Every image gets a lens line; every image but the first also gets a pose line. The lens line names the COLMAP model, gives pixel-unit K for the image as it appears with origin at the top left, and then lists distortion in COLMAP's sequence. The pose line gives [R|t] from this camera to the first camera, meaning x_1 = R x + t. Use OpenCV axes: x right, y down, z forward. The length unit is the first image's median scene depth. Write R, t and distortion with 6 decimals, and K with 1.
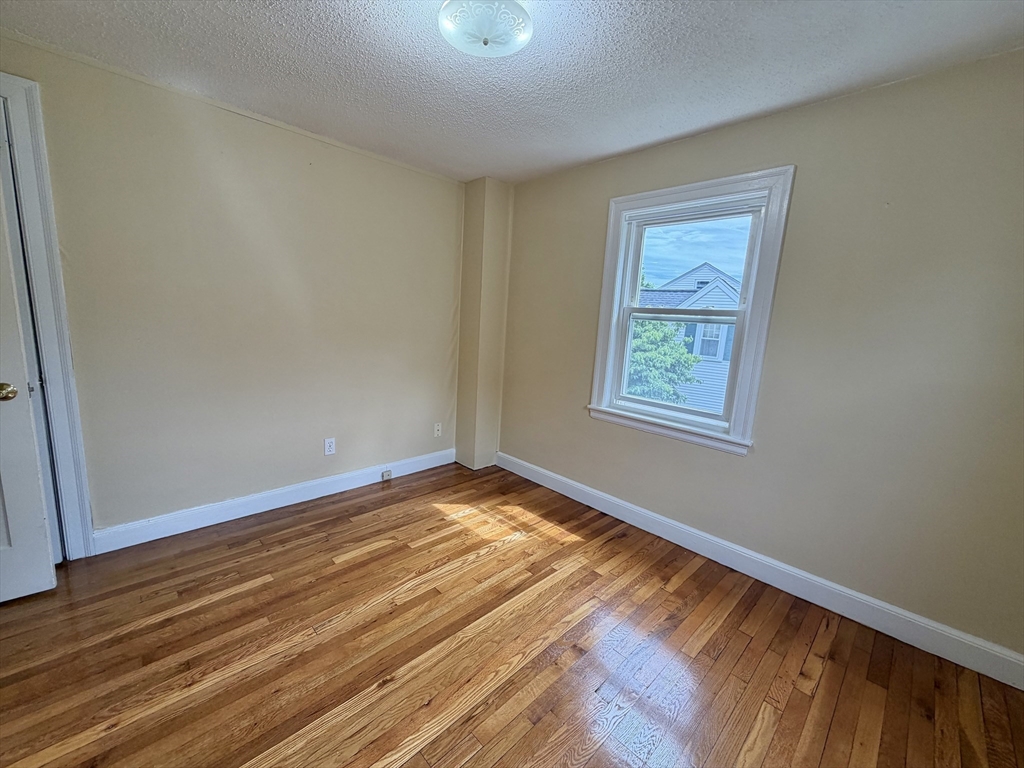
lens RADIAL K [[407.4, 0, 508.4], [0, 407.4, 383.6], [0, 0, 1]] dist [-0.000158, 0.000266]
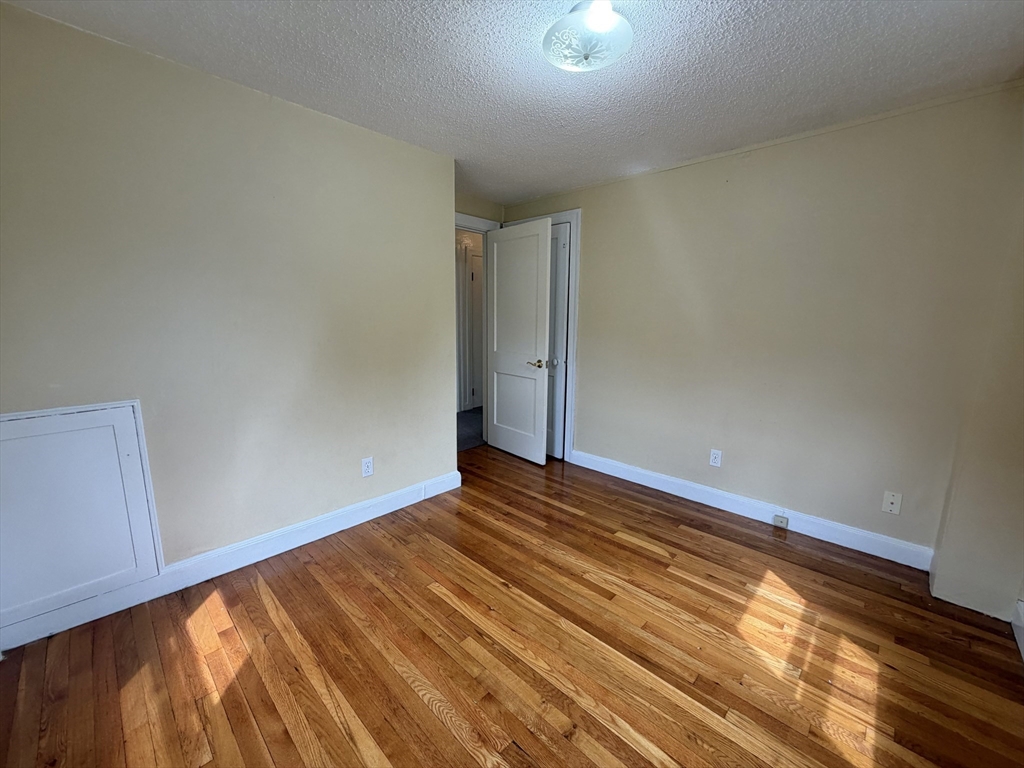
lens RADIAL K [[407.4, 0, 508.3], [0, 407.4, 383.1], [0, 0, 1]] dist [-0.000158, 0.000266]
pose [[0.038940, 0.113426, -0.992783, 0.670465], [-0.168069, 0.980126, 0.105388, -0.058089], [0.985006, 0.162753, 0.057229, 0.549853]]
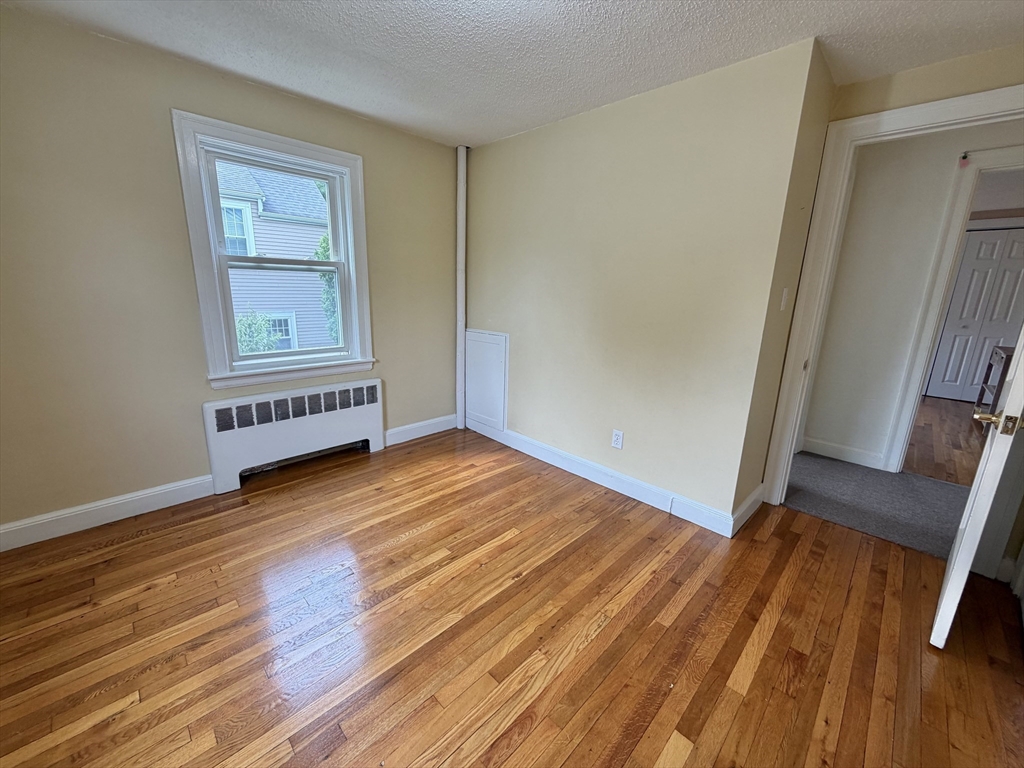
lens RADIAL K [[407.4, 0, 508.8], [0, 407.4, 383.9], [0, 0, 1]] dist [-0.000158, 0.000266]
pose [[-0.996489, -0.073127, -0.040776, -0.119512], [-0.083207, 0.919130, 0.385067, -0.221994], [0.009320, 0.387108, -0.921987, 1.322160]]
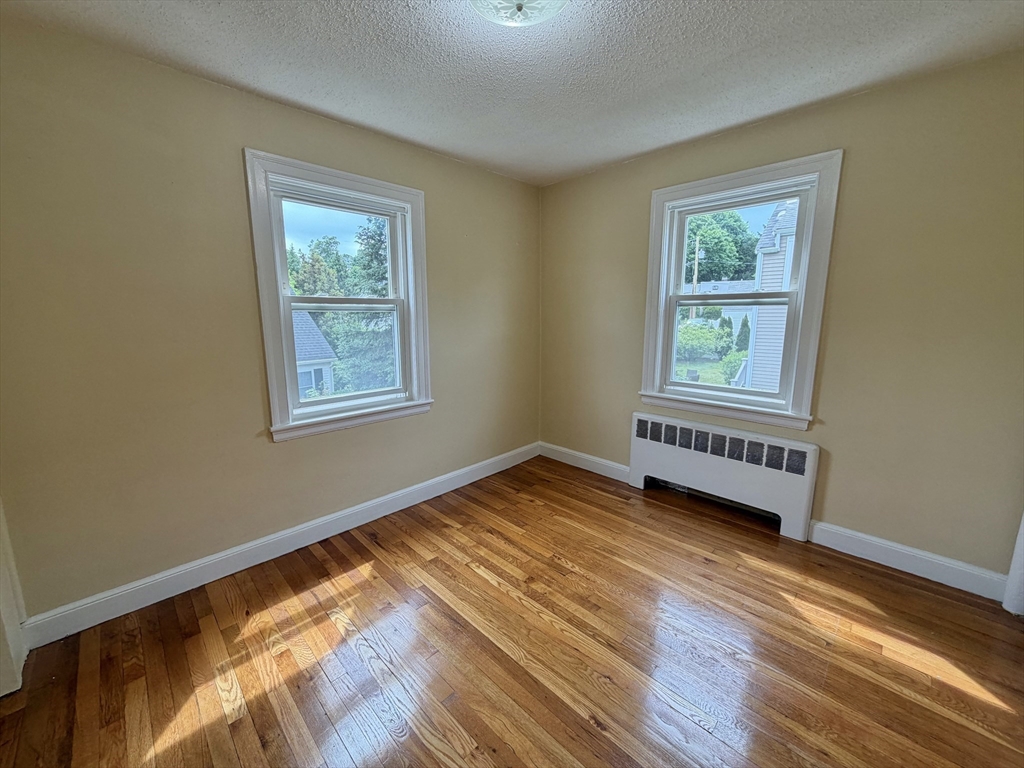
lens RADIAL K [[407.4, 0, 508.8], [0, 407.4, 384.1], [0, 0, 1]] dist [-0.000158, 0.000266]
pose [[-0.017818, -0.222992, 0.974657, -0.687398], [0.162722, 0.961169, 0.222881, -0.158567], [-0.986511, 0.162569, 0.019159, 0.713567]]
